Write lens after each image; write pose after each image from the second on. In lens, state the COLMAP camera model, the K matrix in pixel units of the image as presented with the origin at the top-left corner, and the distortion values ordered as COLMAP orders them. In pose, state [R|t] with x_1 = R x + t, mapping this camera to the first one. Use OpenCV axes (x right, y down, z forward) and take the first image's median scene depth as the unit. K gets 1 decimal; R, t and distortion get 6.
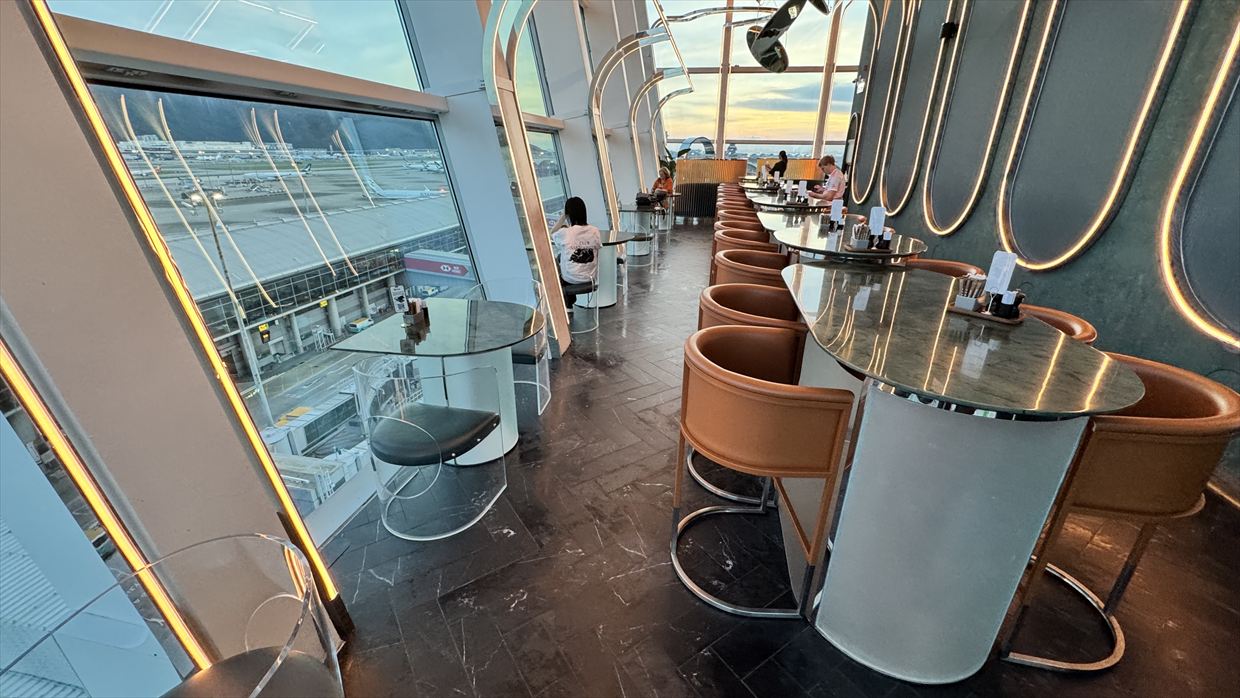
lens RADIAL K [[491.5, 0, 626.4], [0, 491.5, 343.0], [0, 0, 1]] dist [-0.000202, -0.000041]
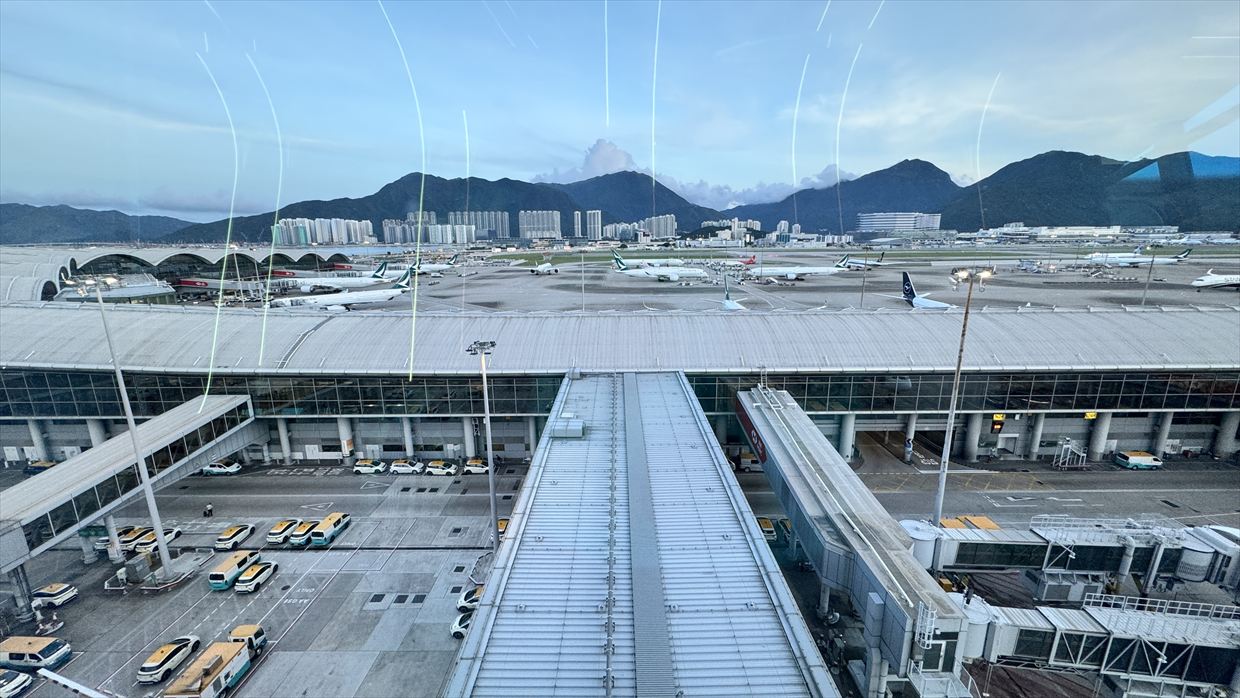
lens RADIAL K [[491.5, 0, 626.4], [0, 491.5, 343.0], [0, 0, 1]] dist [-0.000202, -0.000041]
pose [[0.170055, 0.197573, -0.965426, -0.007220], [-0.348929, 0.928296, 0.128512, -0.030963], [0.921591, 0.315010, 0.226800, 0.104409]]
